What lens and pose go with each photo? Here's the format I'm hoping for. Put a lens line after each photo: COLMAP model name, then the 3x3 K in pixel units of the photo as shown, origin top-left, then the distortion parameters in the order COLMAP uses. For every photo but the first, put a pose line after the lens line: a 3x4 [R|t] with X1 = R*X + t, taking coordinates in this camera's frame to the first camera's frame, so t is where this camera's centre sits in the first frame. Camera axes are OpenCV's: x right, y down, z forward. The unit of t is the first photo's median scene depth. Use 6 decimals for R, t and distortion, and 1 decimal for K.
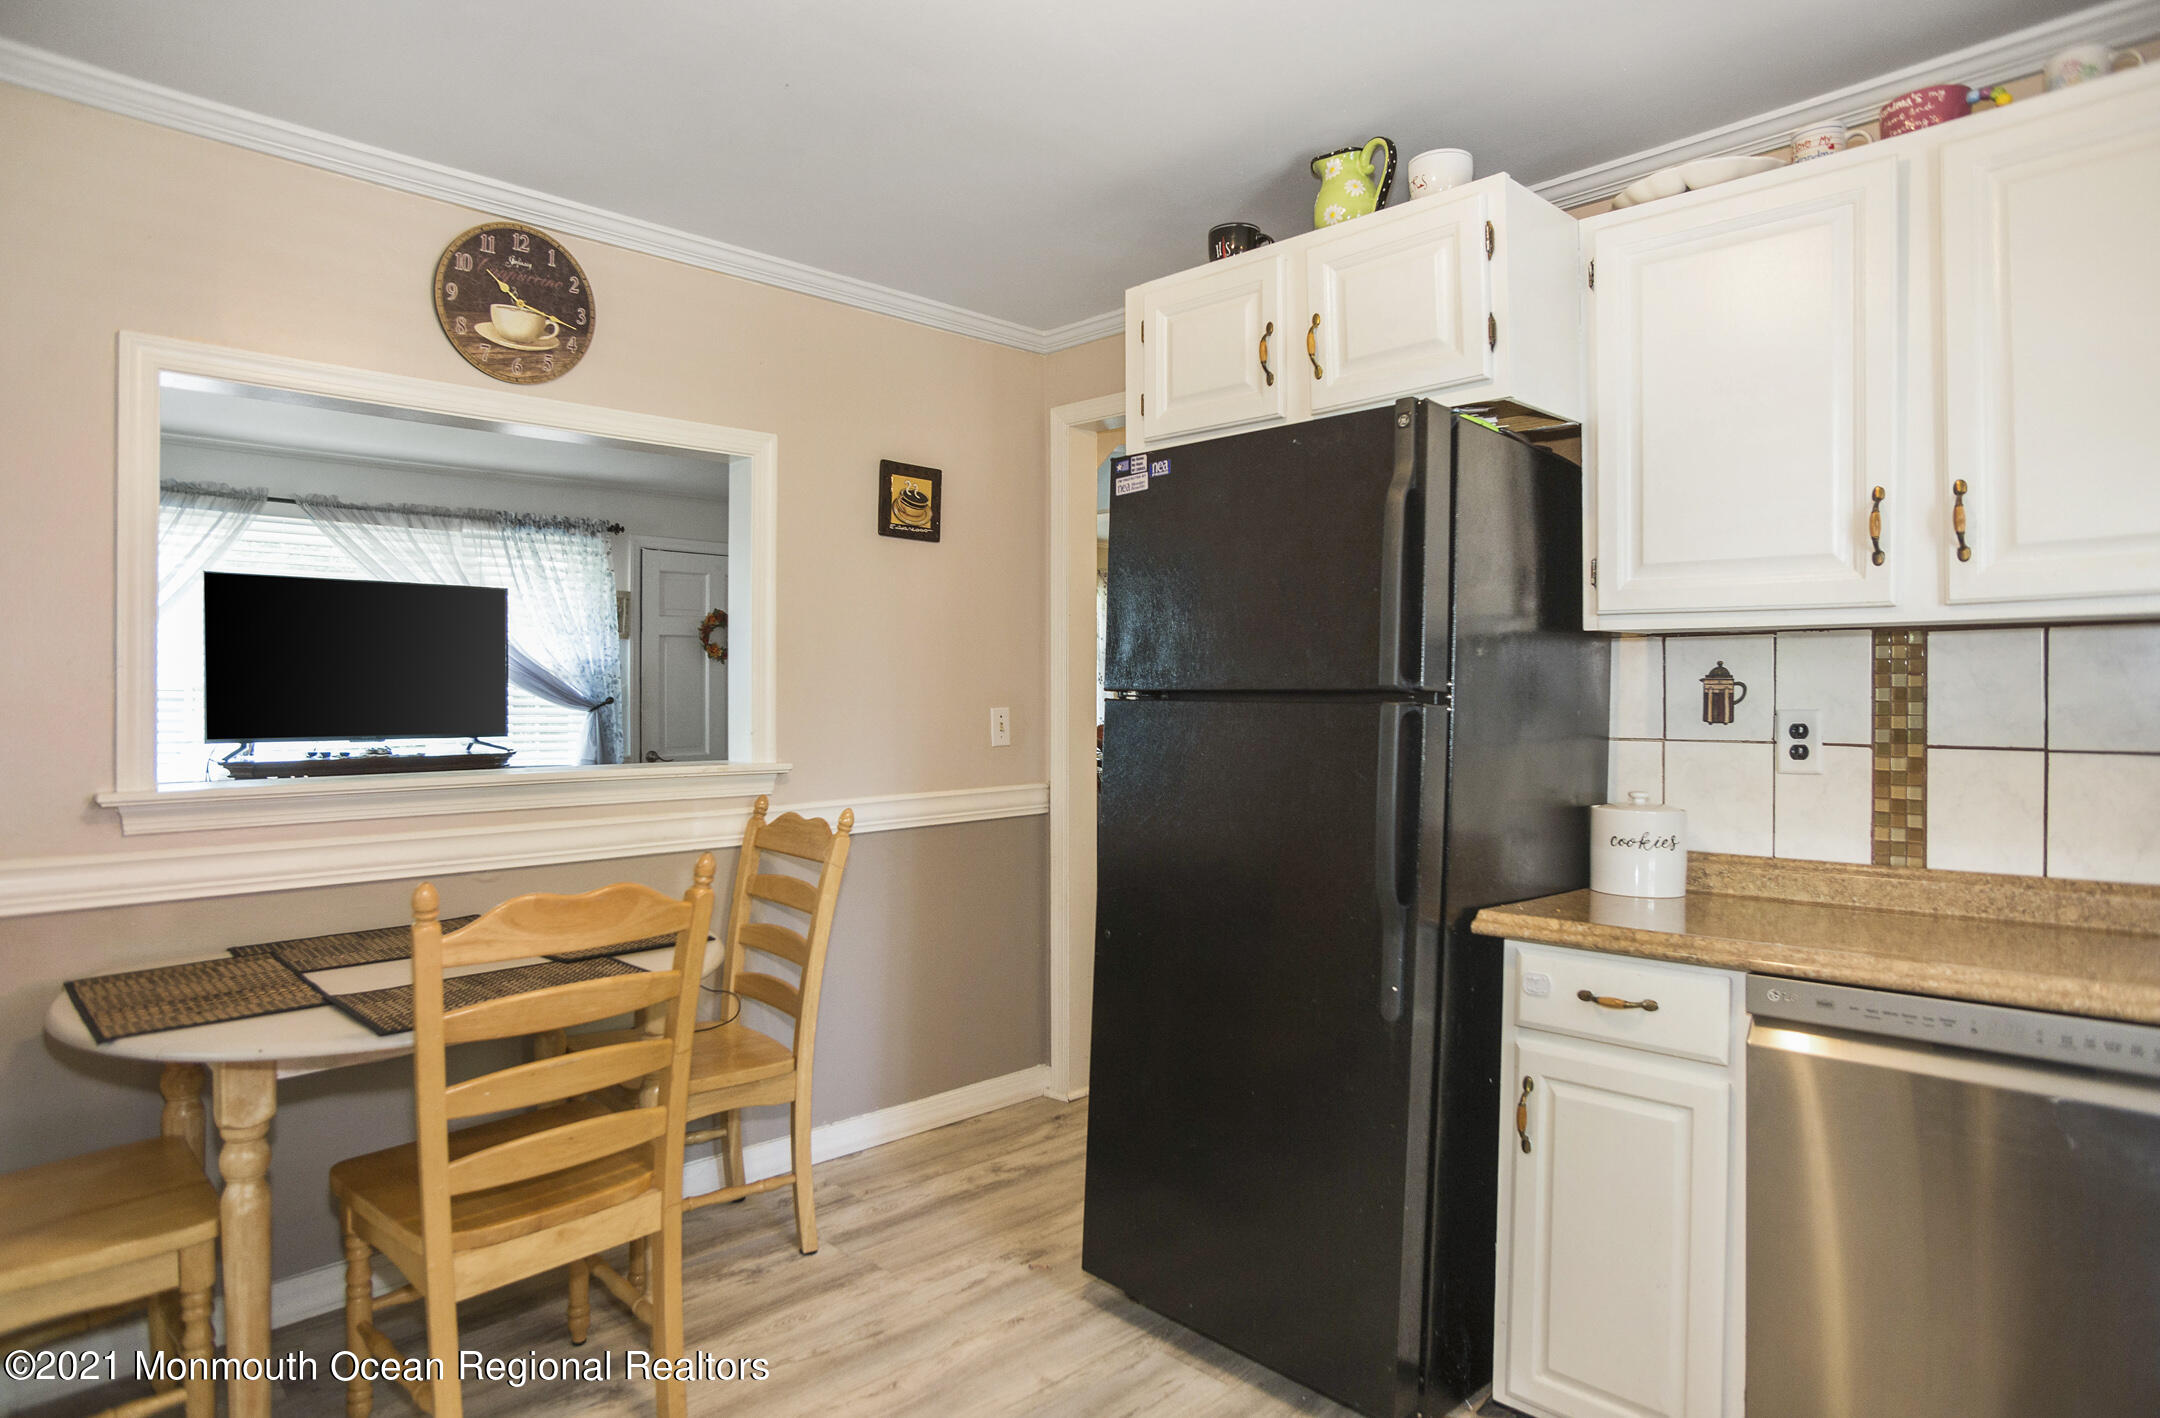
lens RADIAL K [[1263.4, 0, 1004.3], [0, 1263.4, 687.3], [0, 0, 1]] dist [-0.001061, 0.000480]
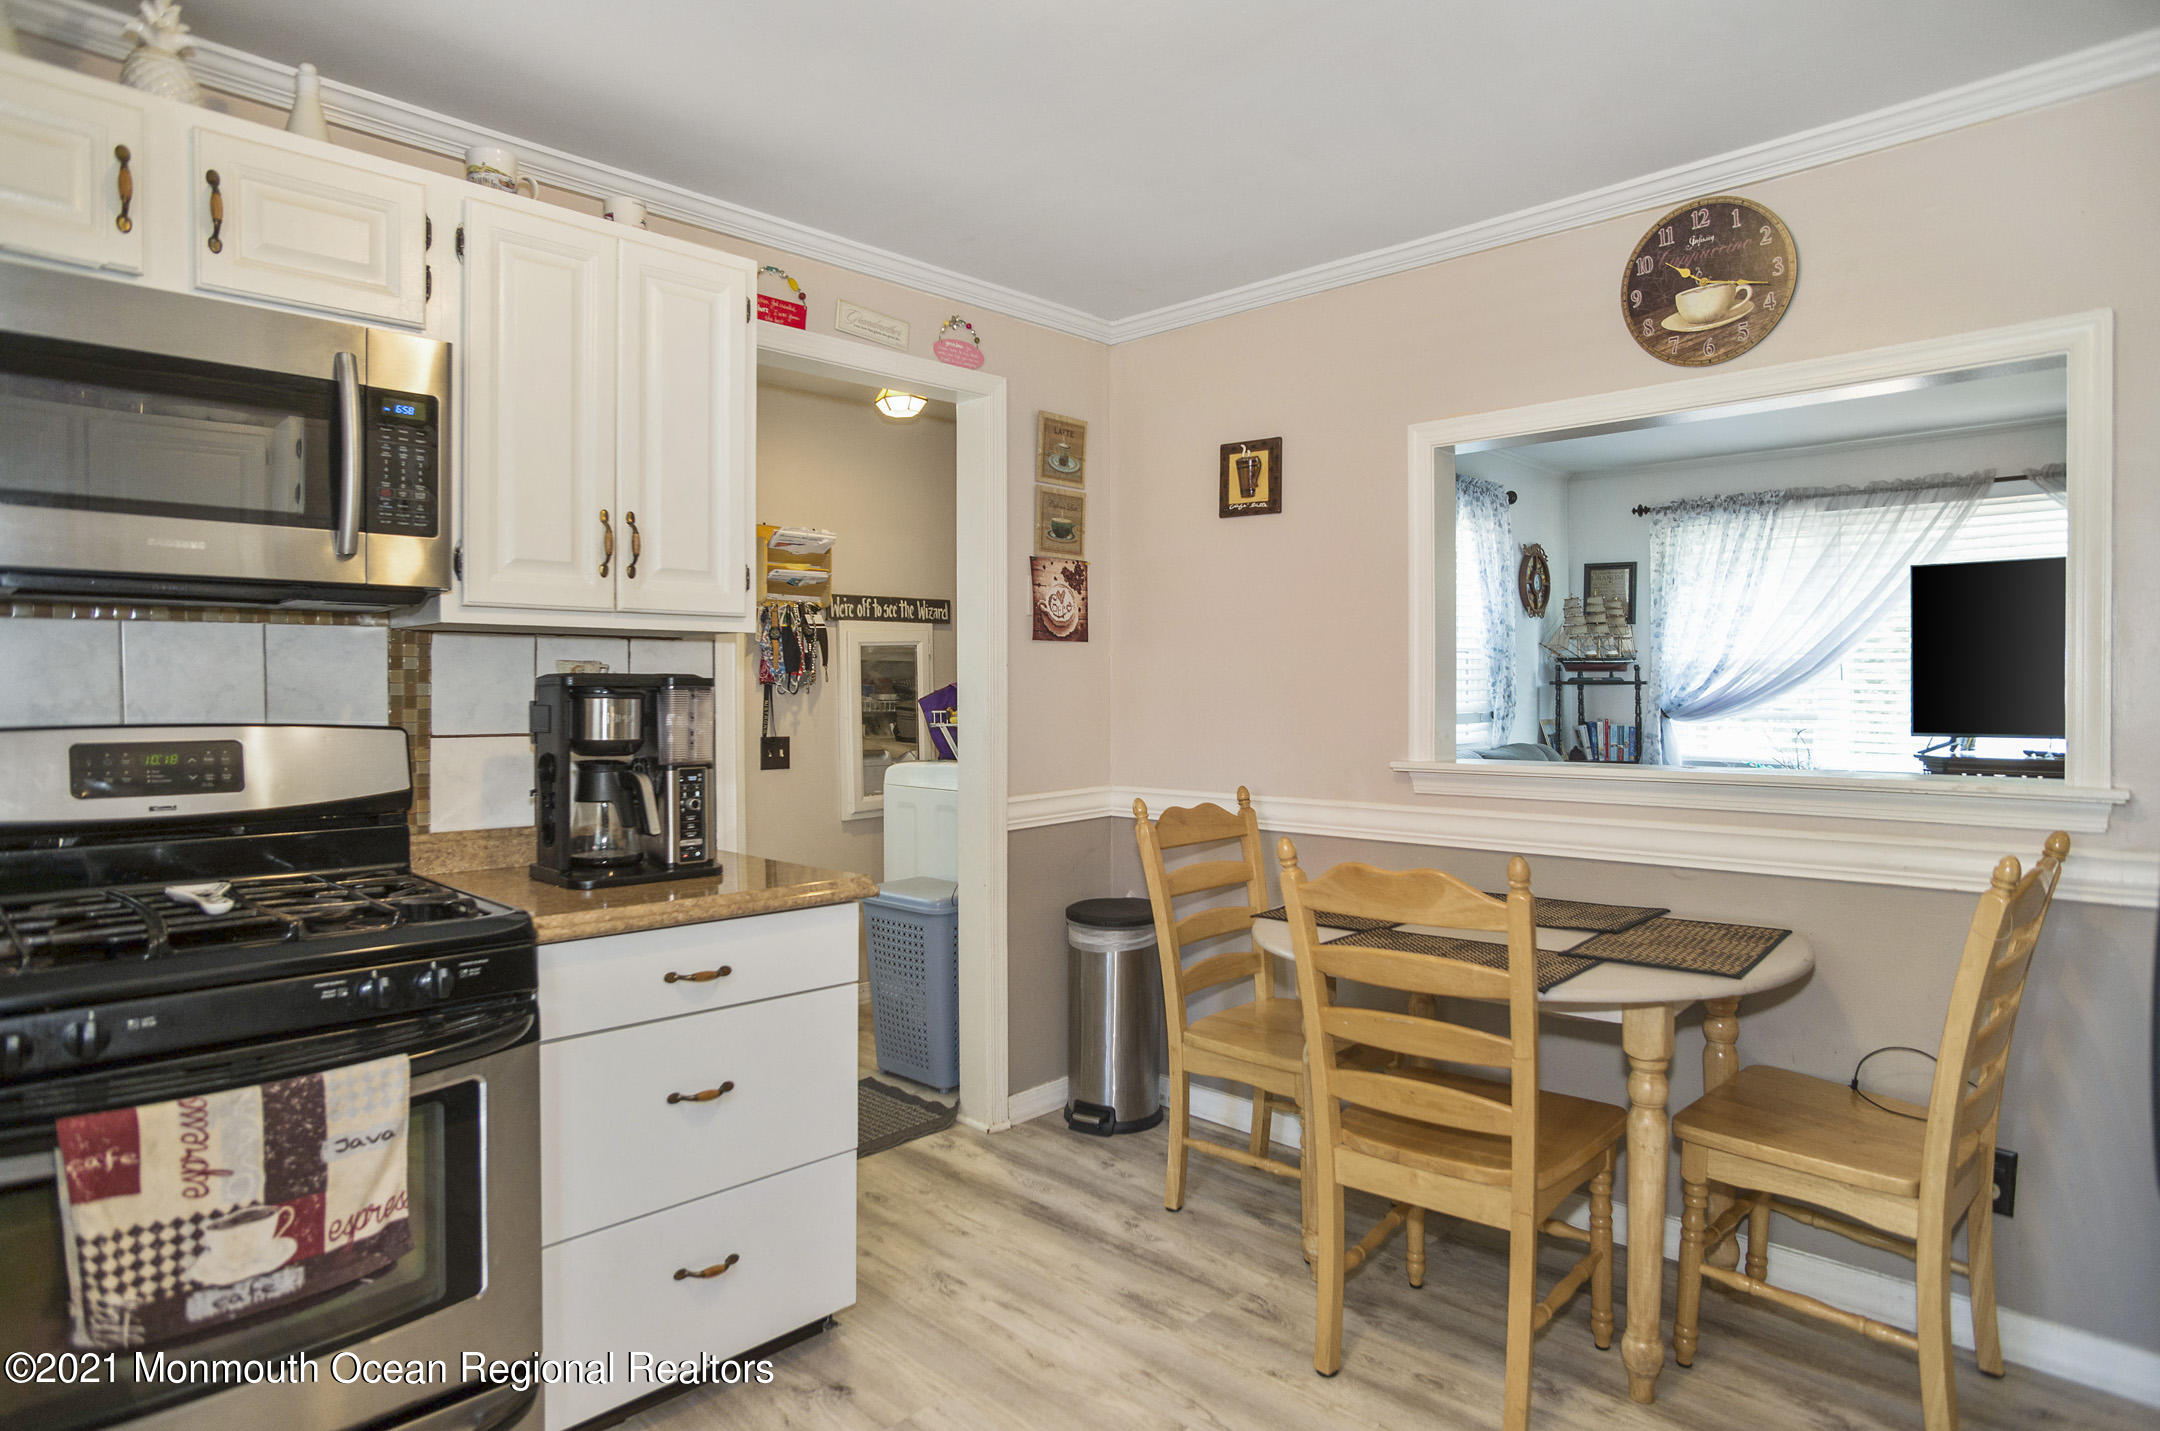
lens RADIAL K [[1239.3, 0, 1099.4], [0, 1239.3, 689.4], [0, 0, 1]] dist [-0.000193, 0.003599]
pose [[0.068823, 0.003270, -0.997624, 0.452097], [0.007362, 0.999966, 0.003785, -0.001582], [0.997602, -0.007605, 0.068796, 0.410508]]
